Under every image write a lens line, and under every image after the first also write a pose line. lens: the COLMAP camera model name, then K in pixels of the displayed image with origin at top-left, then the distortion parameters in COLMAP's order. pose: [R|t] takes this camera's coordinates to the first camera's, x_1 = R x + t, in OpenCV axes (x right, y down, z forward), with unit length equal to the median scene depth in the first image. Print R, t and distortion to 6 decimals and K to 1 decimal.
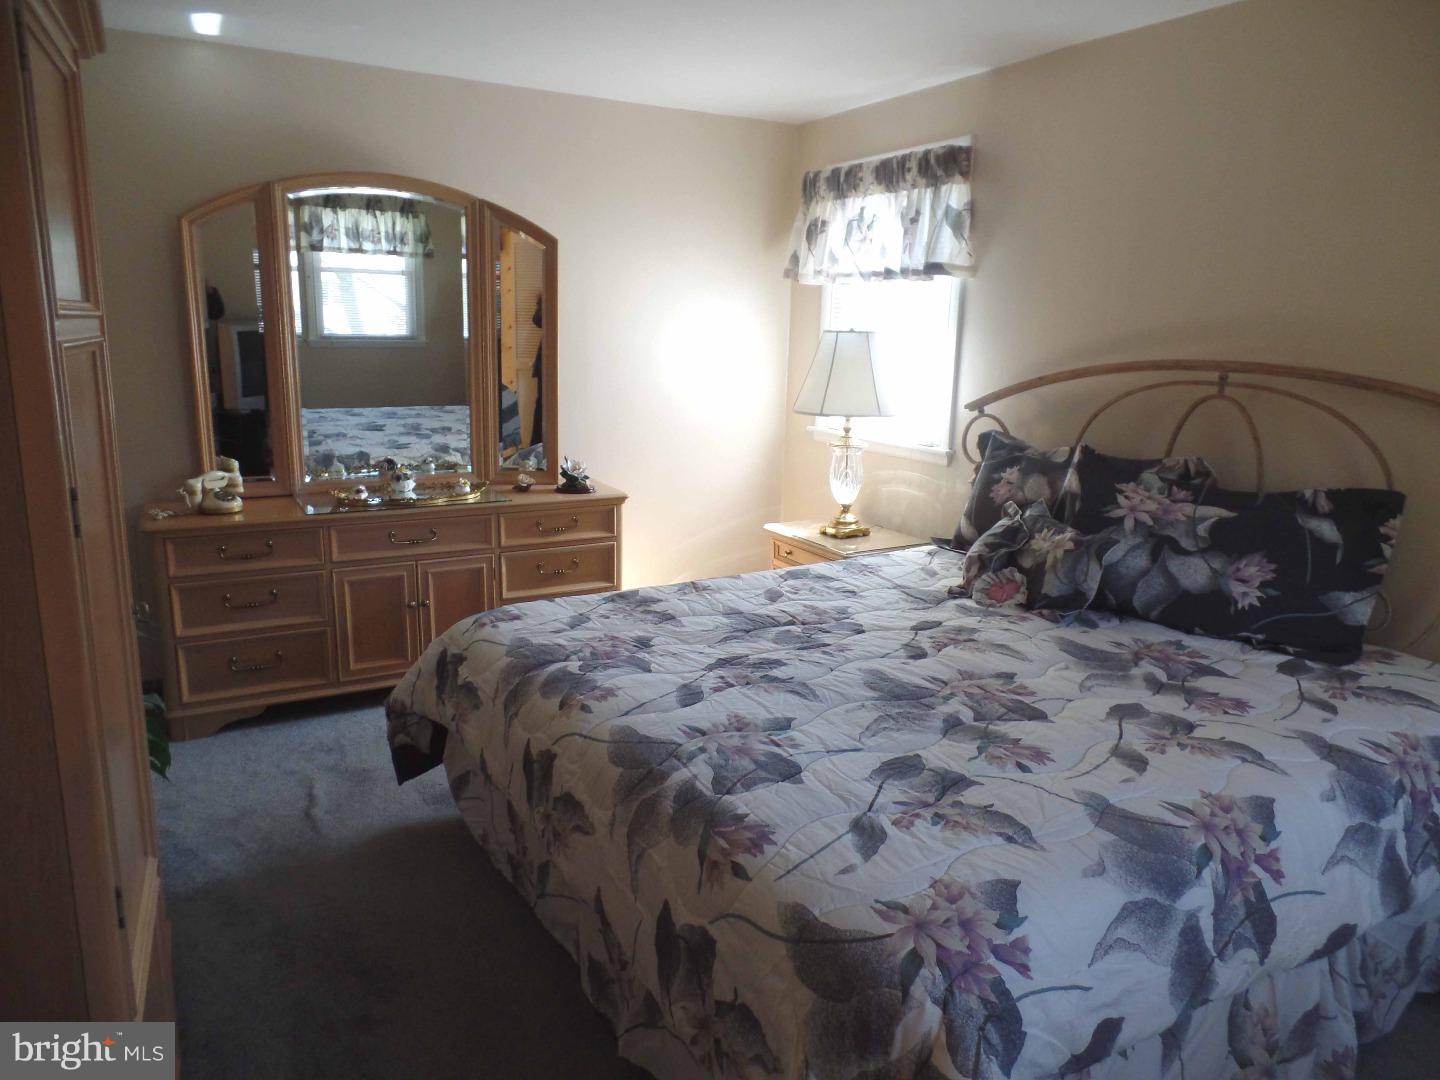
lens RADIAL K [[1013.9, 0, 730.0], [0, 1013.9, 539.5], [0, 0, 1]] dist [0.016640, -0.003627]
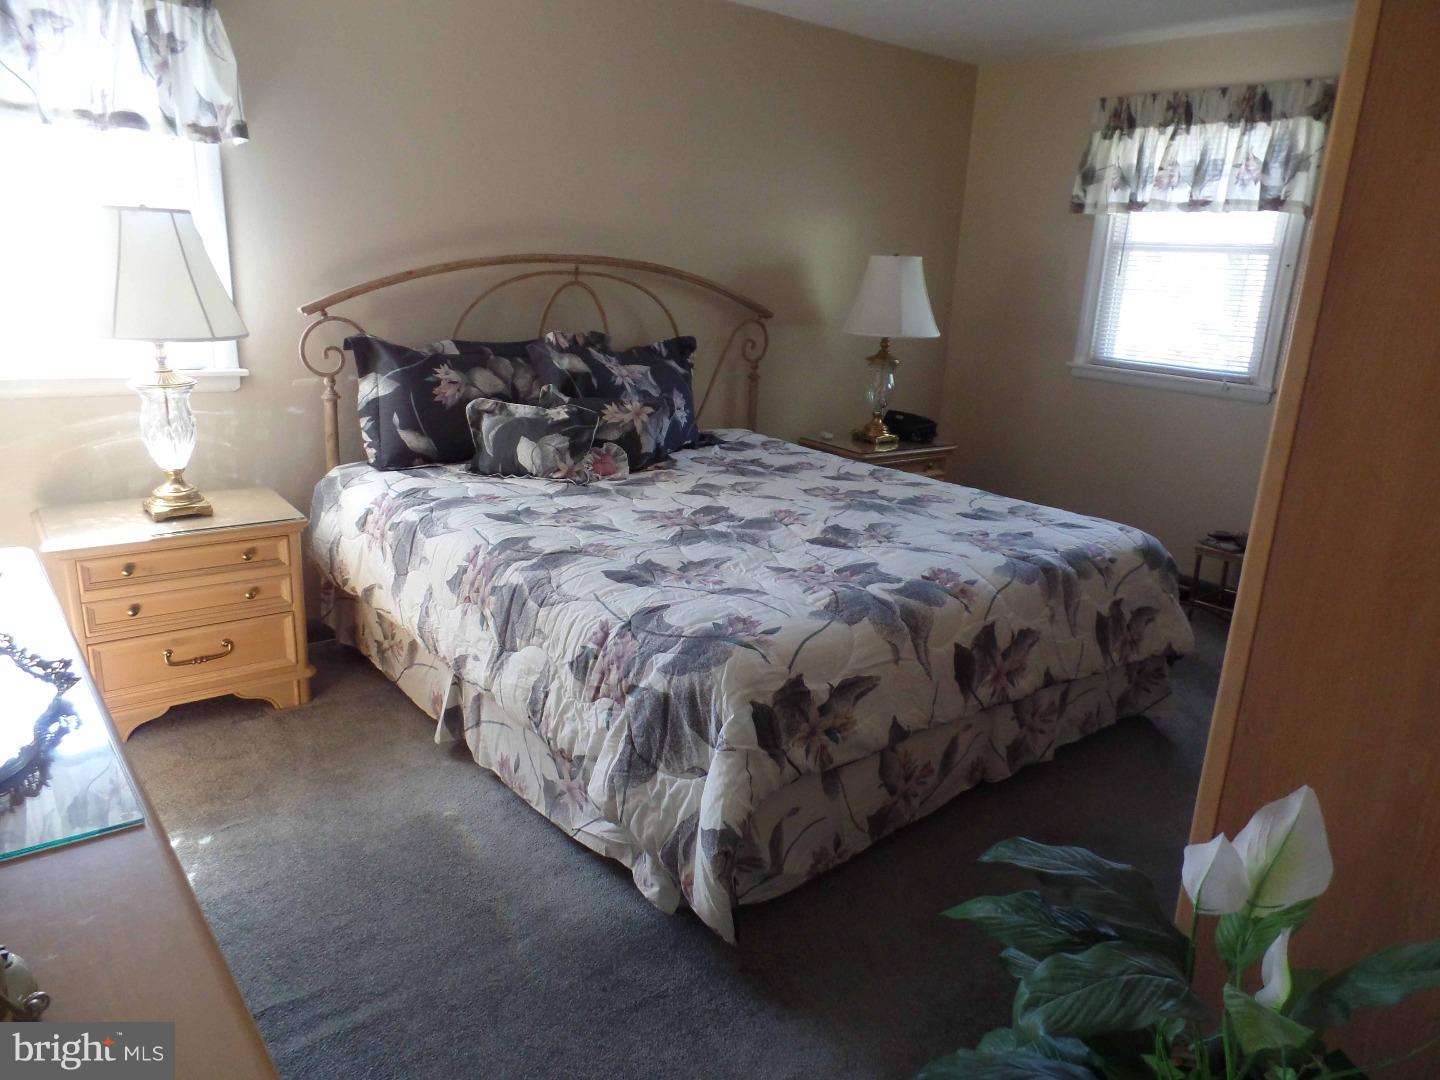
lens RADIAL K [[1013.9, 0, 730.0], [0, 1013.9, 539.5], [0, 0, 1]] dist [0.016640, -0.003627]
pose [[-0.164588, -0.286407, 0.943865, -0.850873], [0.155005, 0.937516, 0.311509, -0.204113], [-0.974107, 0.197574, -0.109909, 1.004164]]
